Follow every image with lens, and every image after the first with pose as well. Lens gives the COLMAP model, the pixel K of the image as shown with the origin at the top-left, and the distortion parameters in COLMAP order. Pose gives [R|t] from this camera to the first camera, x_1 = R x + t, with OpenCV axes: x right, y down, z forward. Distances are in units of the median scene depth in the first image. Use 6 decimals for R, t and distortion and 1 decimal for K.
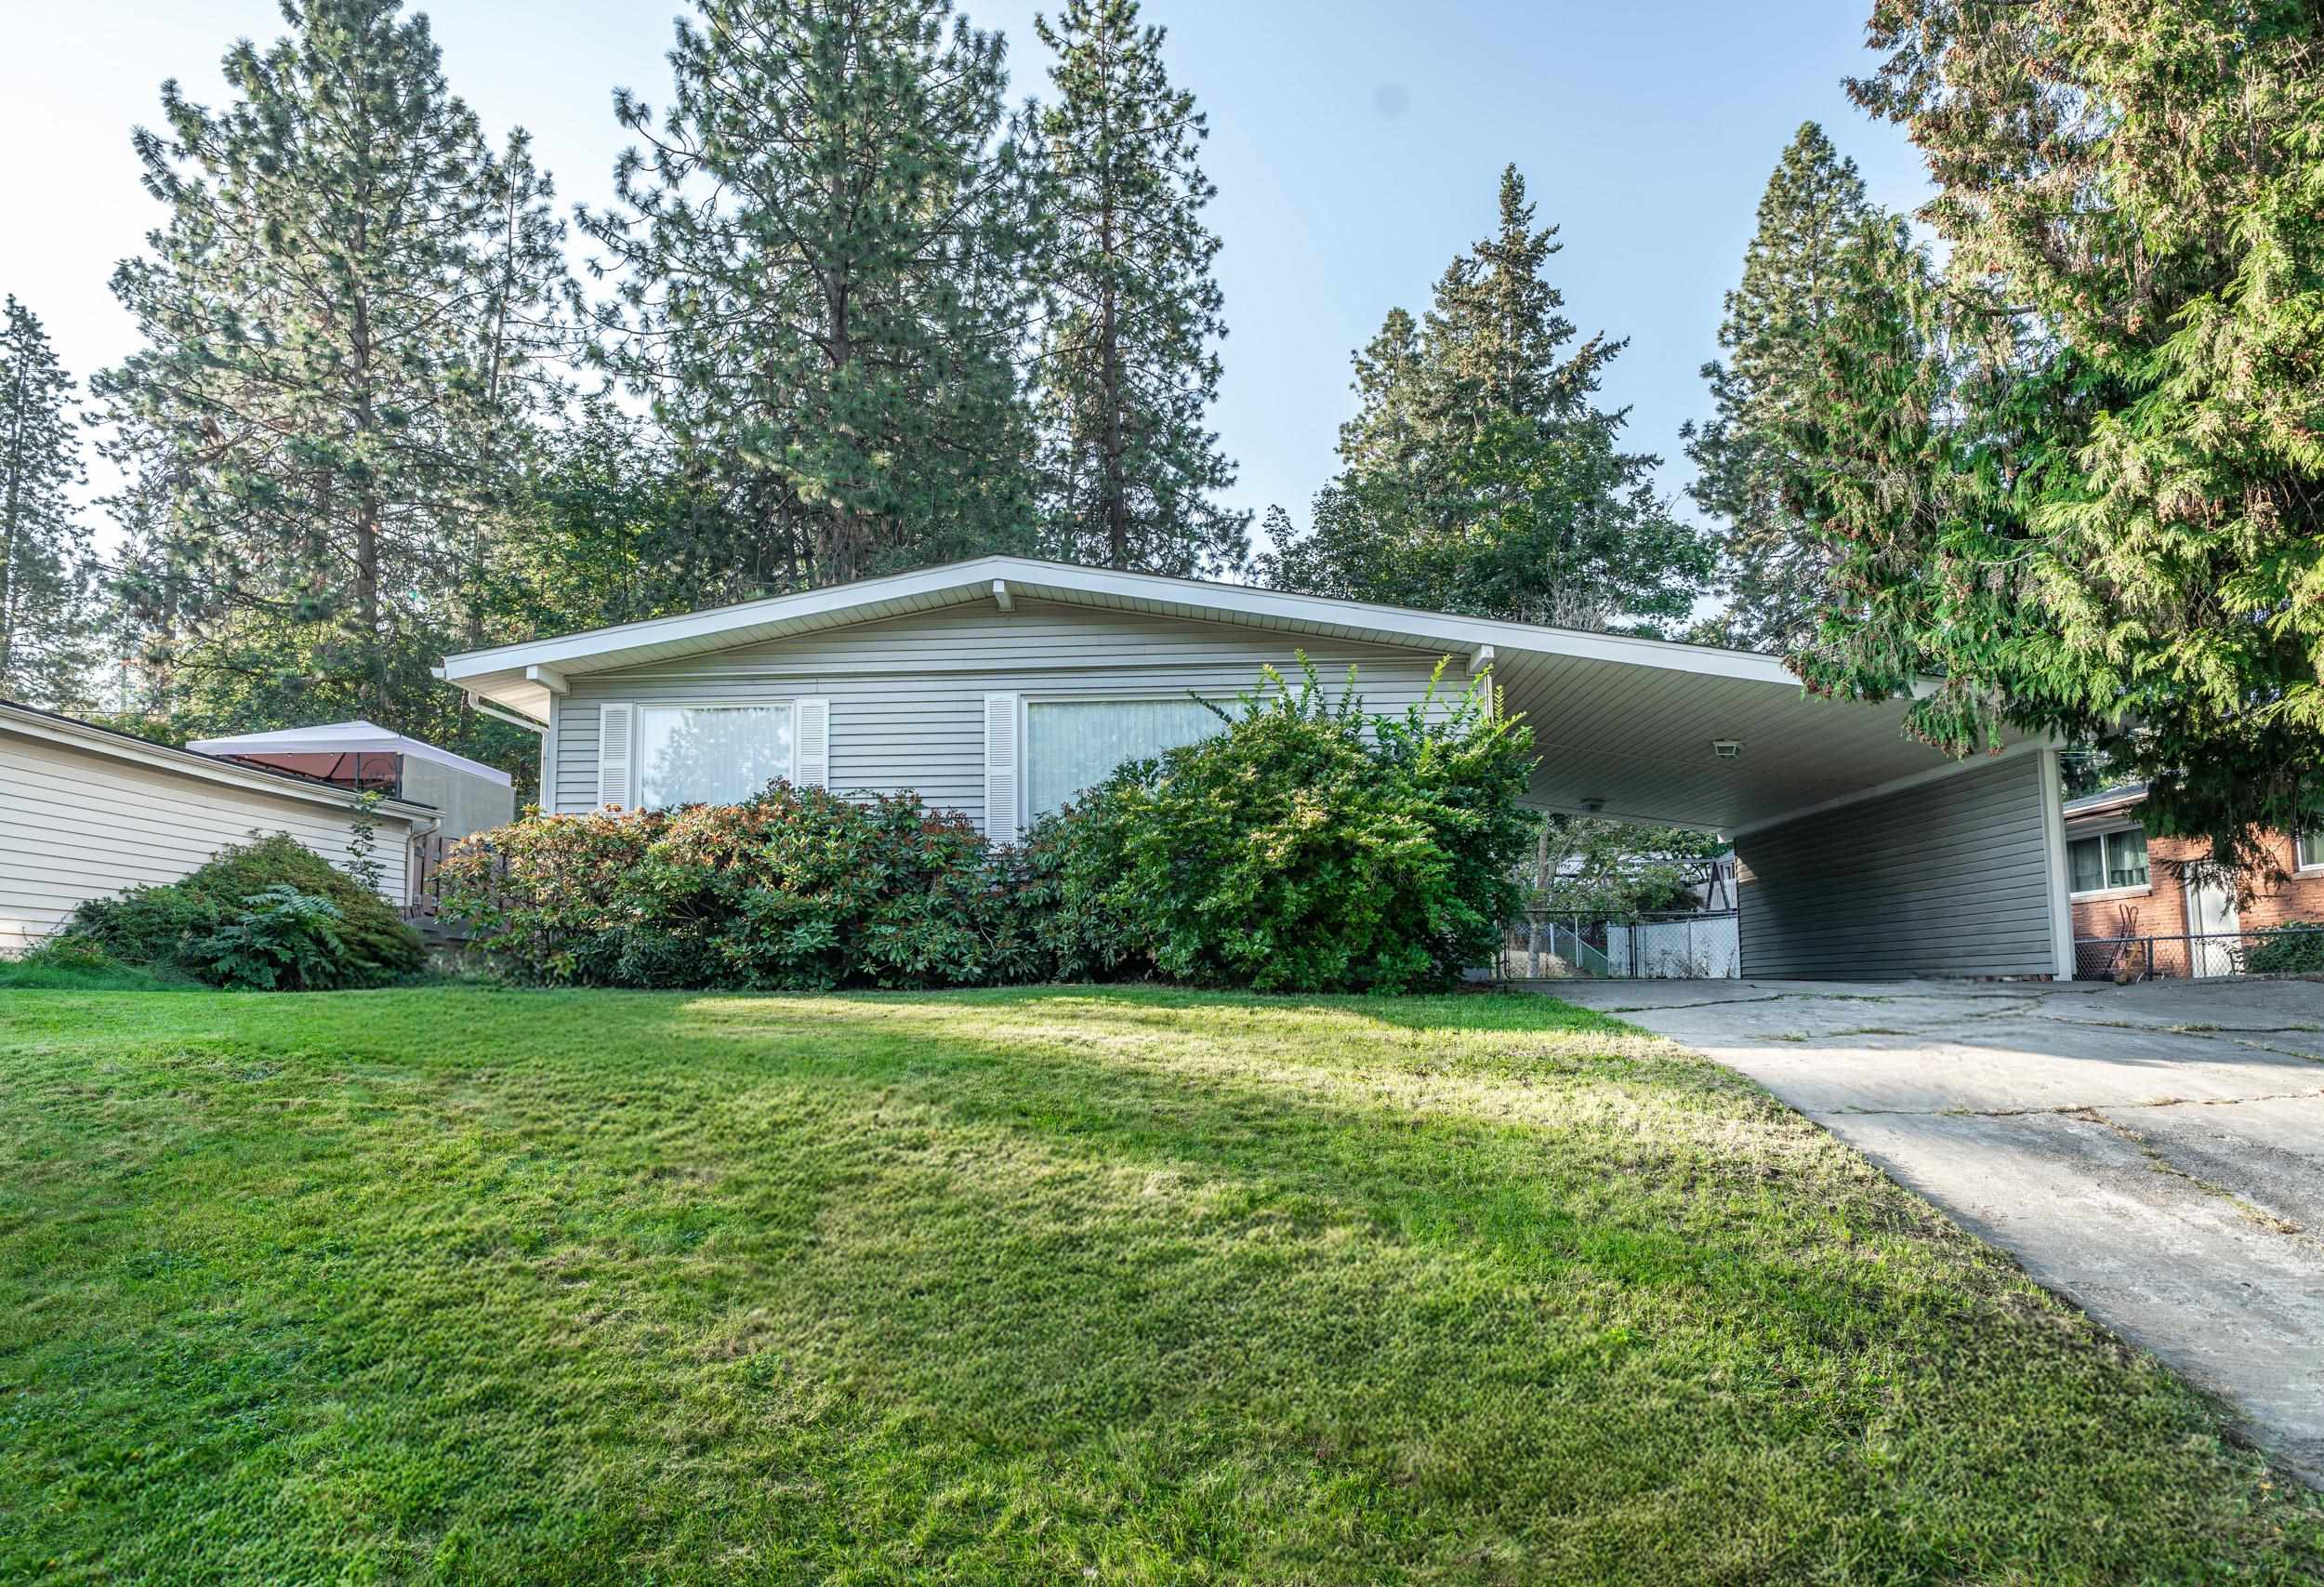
lens RADIAL K [[1423.8, 0, 1162.0], [0, 1423.8, 793.5], [0, 0, 1]] dist [0.005967, 0.000055]
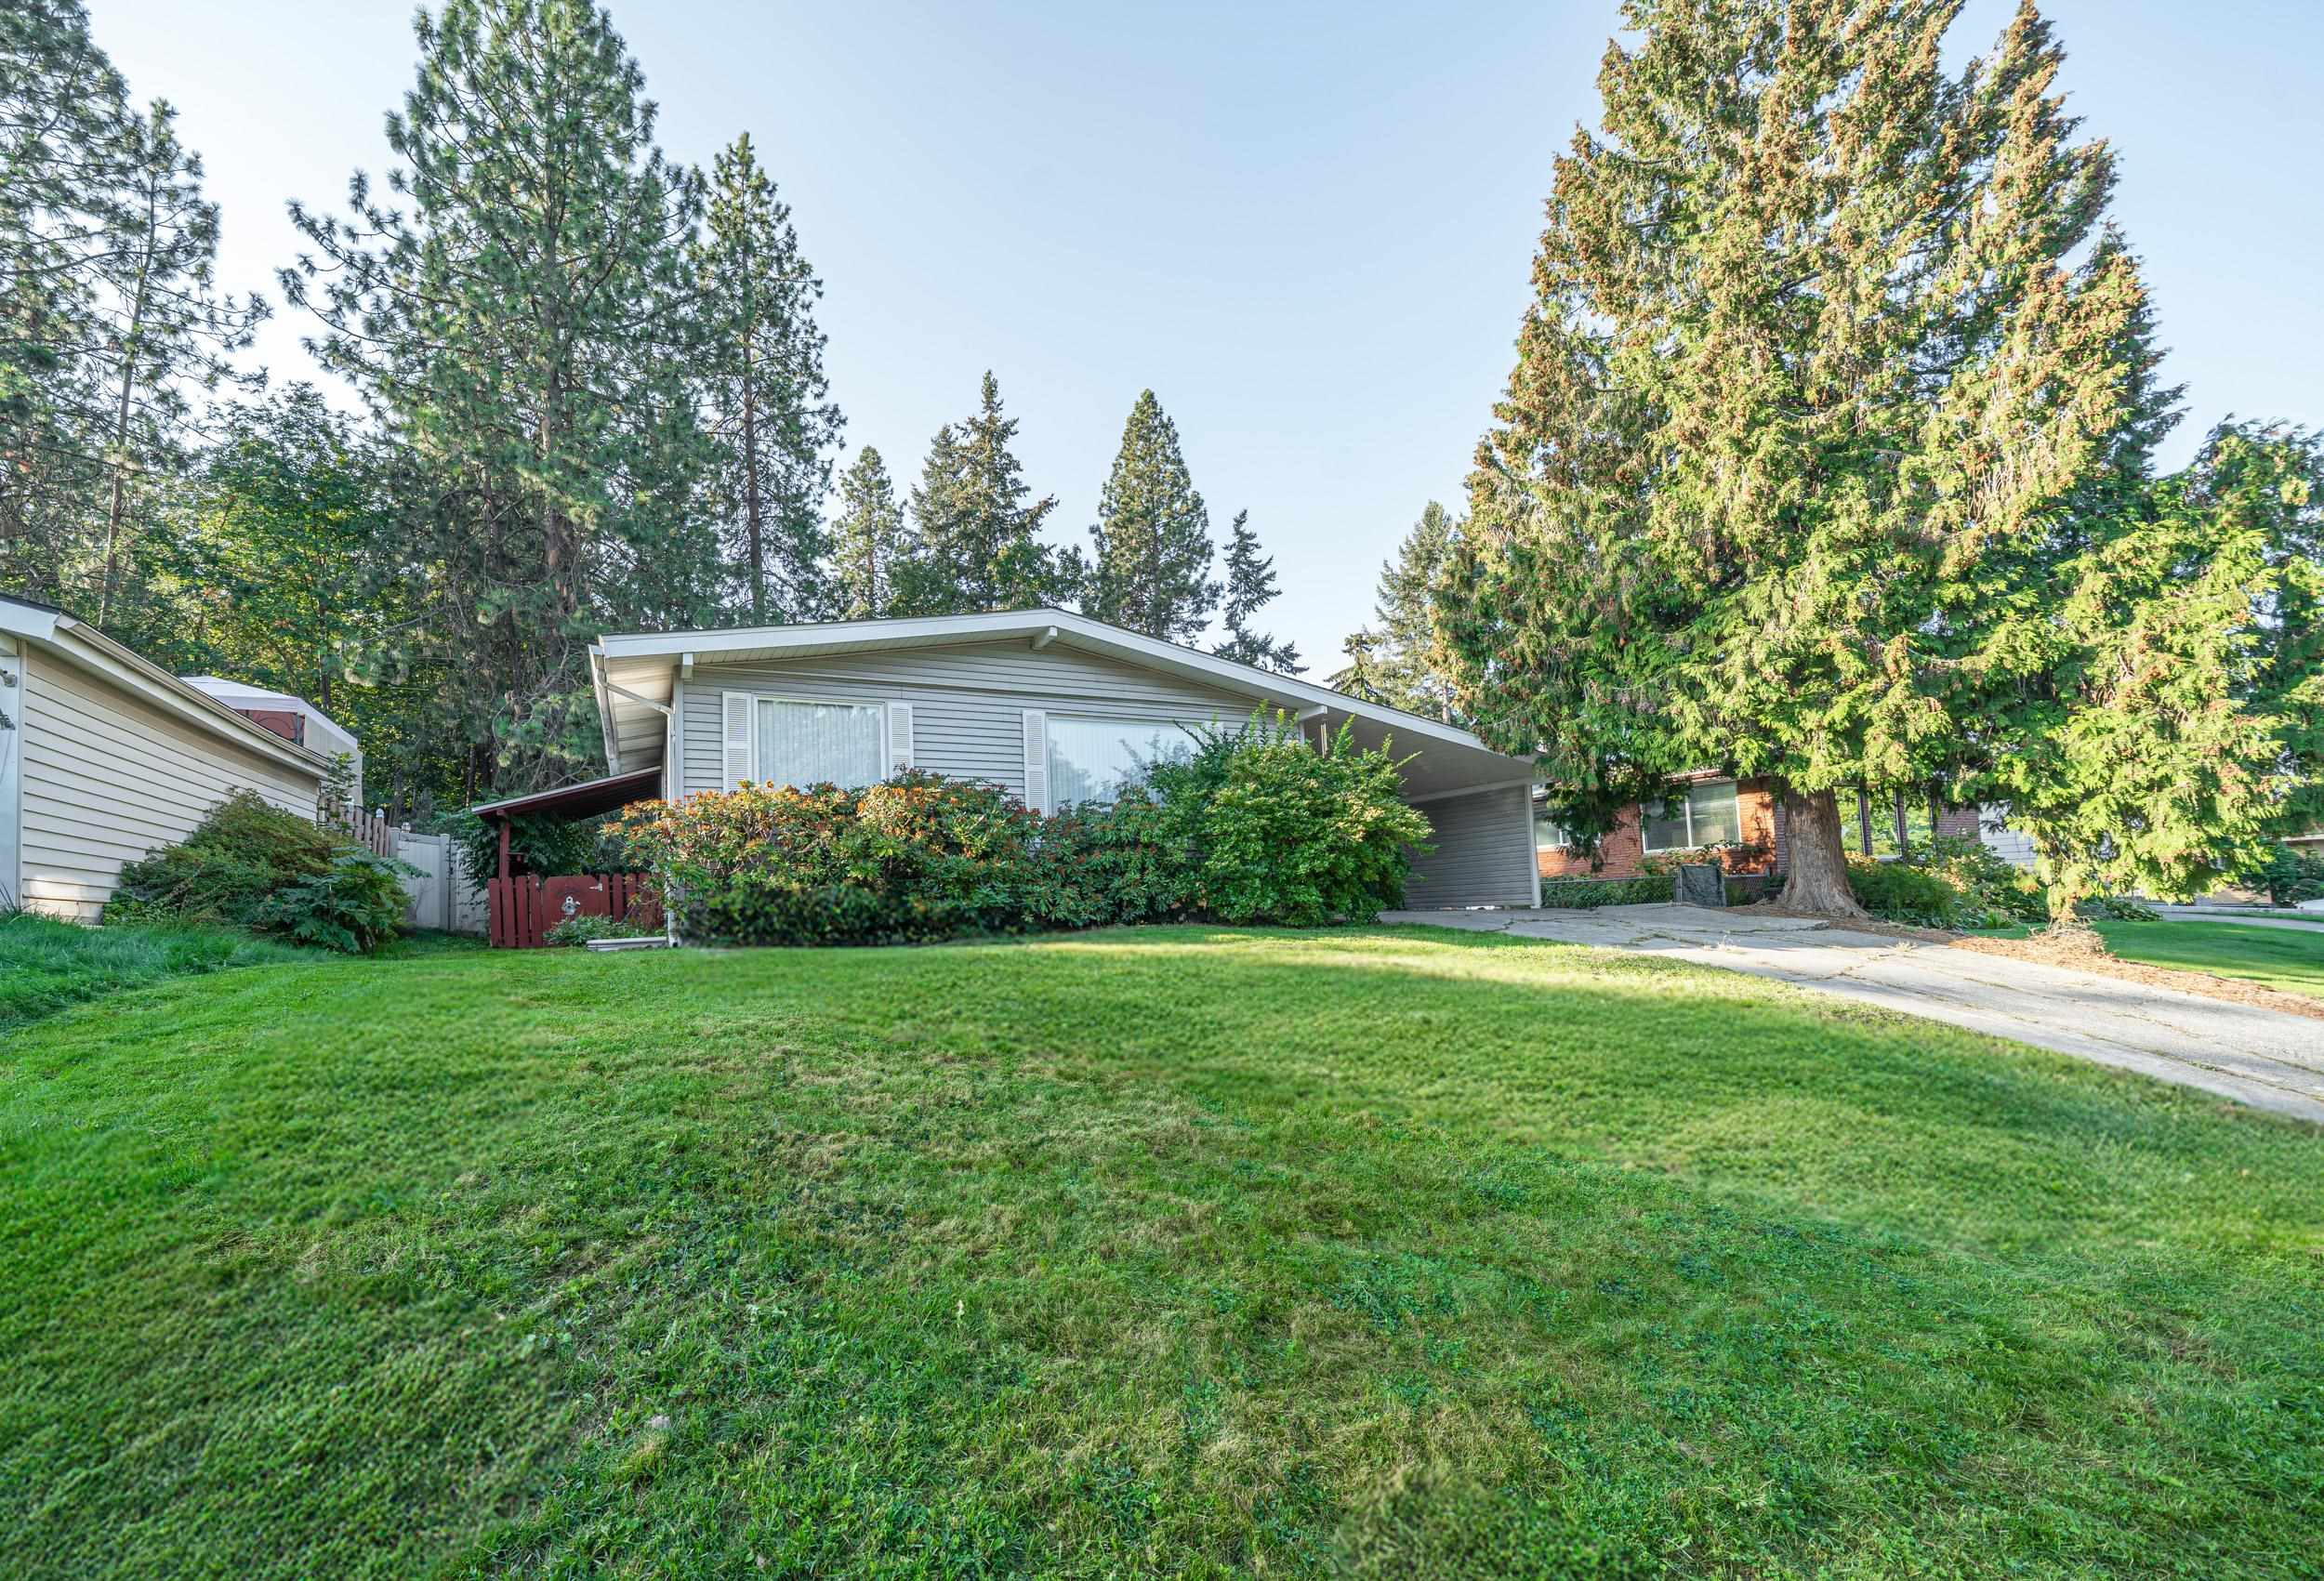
lens RADIAL K [[965.6, 0, 1162.0], [0, 965.6, 790.5], [0, 0, 1]] dist [-0.002201, -0.000748]
pose [[0.870896, 0.041714, 0.489694, -0.146504], [-0.042094, 0.999061, -0.010242, 0.002940], [-0.489662, -0.011693, 0.871834, 0.048409]]
